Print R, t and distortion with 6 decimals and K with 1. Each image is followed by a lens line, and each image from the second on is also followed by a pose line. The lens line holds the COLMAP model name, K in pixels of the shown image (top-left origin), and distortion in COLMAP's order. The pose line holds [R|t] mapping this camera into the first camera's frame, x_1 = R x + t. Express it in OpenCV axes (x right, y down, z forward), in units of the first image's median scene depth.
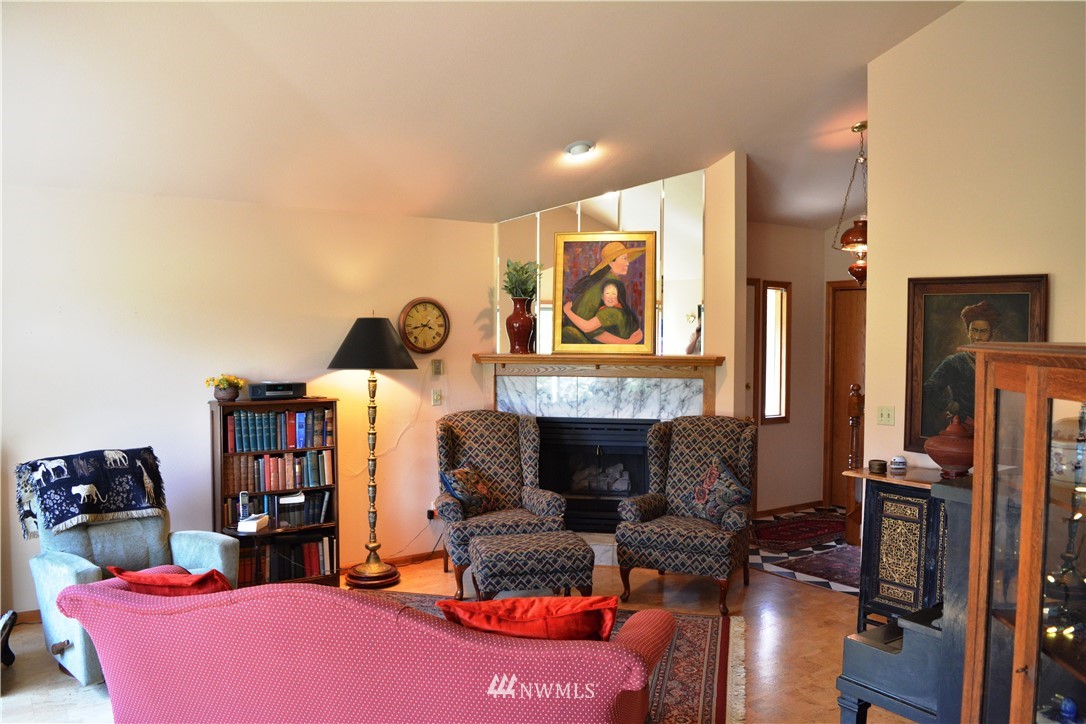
lens RADIAL K [[848.5, 0, 552.2], [0, 848.5, 361.6], [0, 0, 1]] dist [-0.096809, 0.024259]
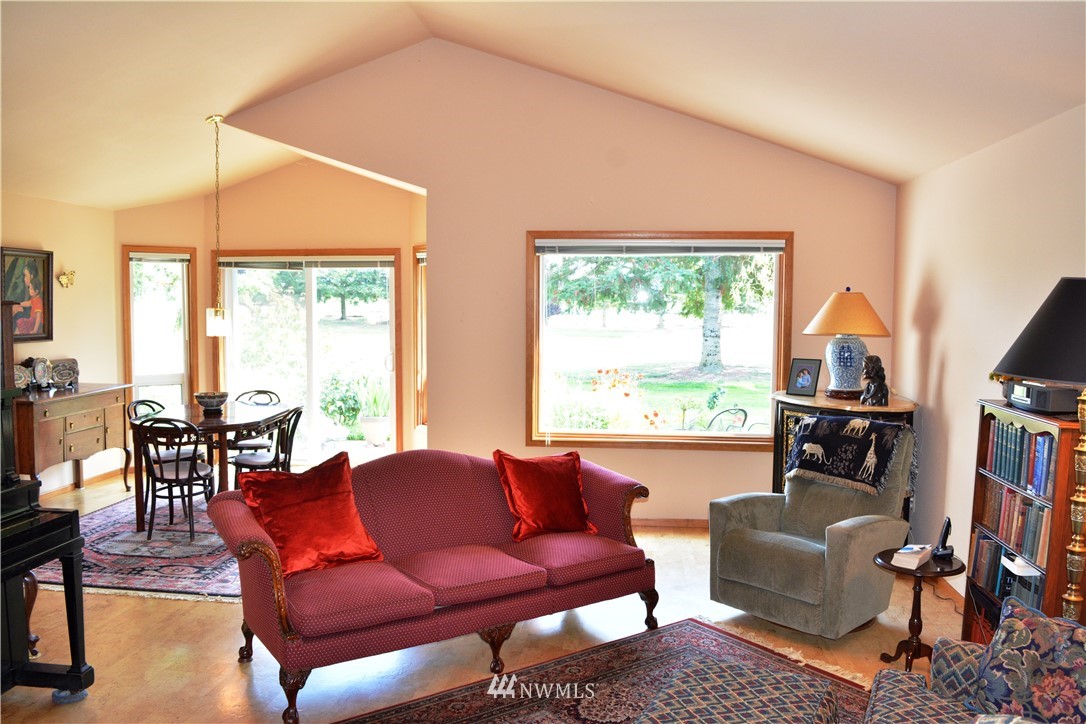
lens RADIAL K [[848.5, 0, 552.8], [0, 848.5, 361.7], [0, 0, 1]] dist [-0.096809, 0.024259]
pose [[-0.654675, 0.045728, -0.754526, 0.374151], [-0.037101, 0.995022, 0.092495, -0.035477], [0.755000, 0.088547, -0.649719, 1.071797]]
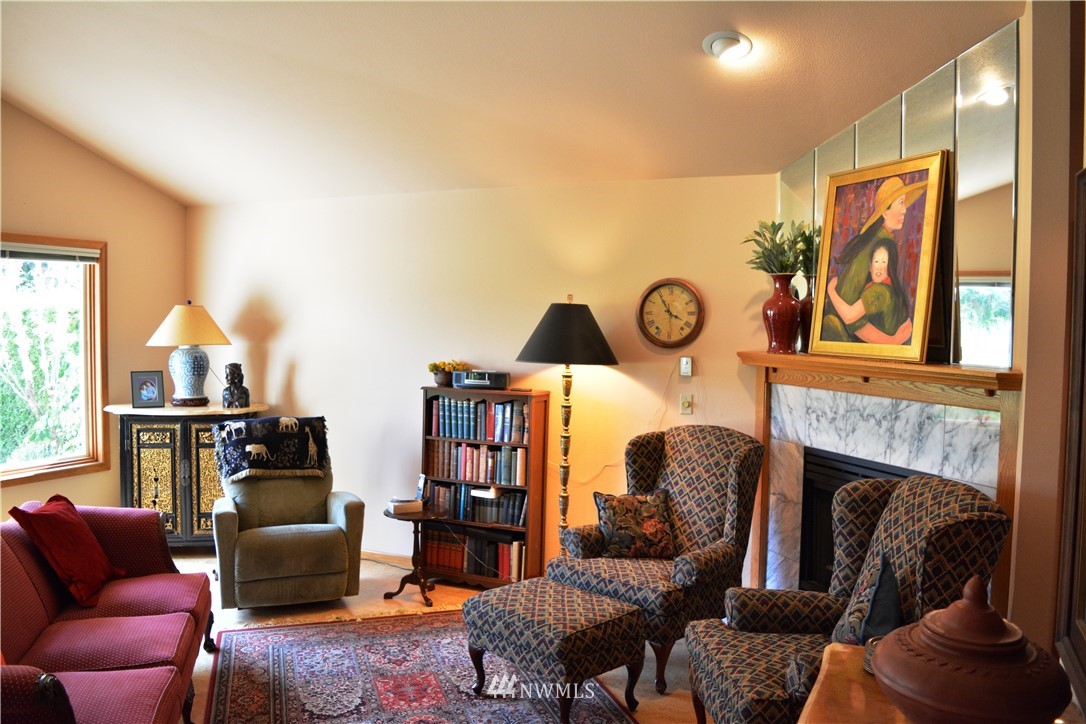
lens RADIAL K [[848.5, 0, 547.4], [0, 848.5, 359.2], [0, 0, 1]] dist [-0.096809, 0.024259]
pose [[0.512645, 0.044026, -0.857471, 0.523476], [-0.040985, 0.998801, 0.026780, -0.017299], [0.857622, 0.021414, 0.513835, 0.533715]]
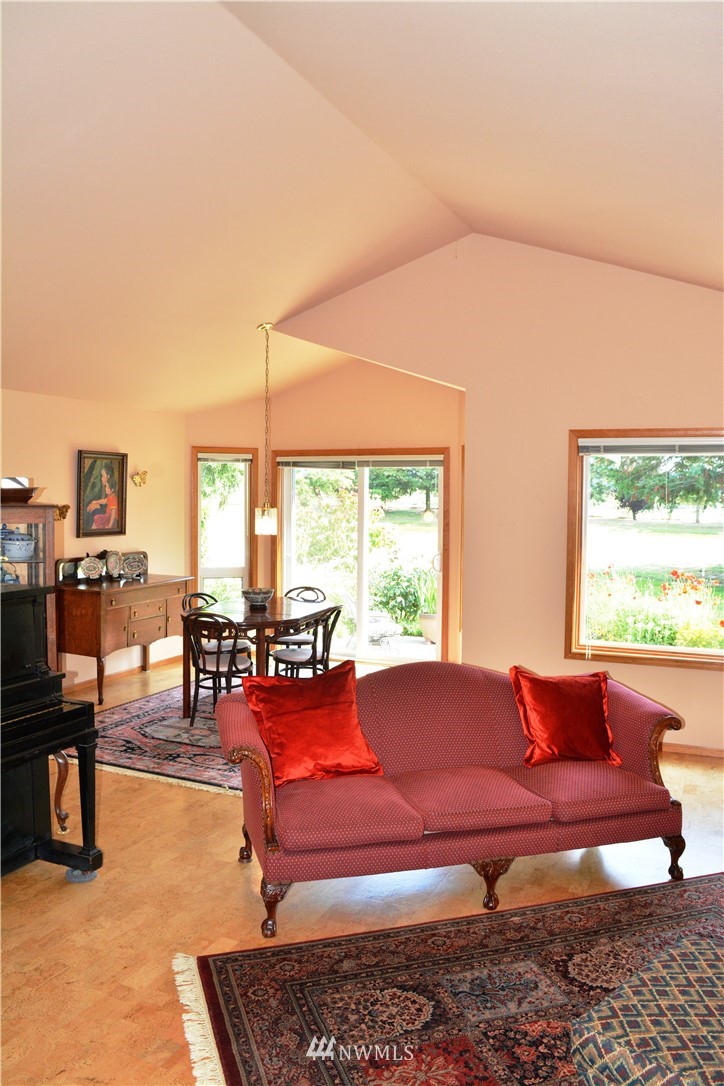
lens RADIAL K [[848.5, 0, 358.5], [0, 848.5, 535.5], [0, 0, 1]] dist [-0.096809, 0.024259]
pose [[-0.863478, 0.014616, -0.504175, 0.301955], [-0.031049, 0.996144, 0.082054, -0.049476], [0.503431, 0.086506, -0.859694, 1.083966]]
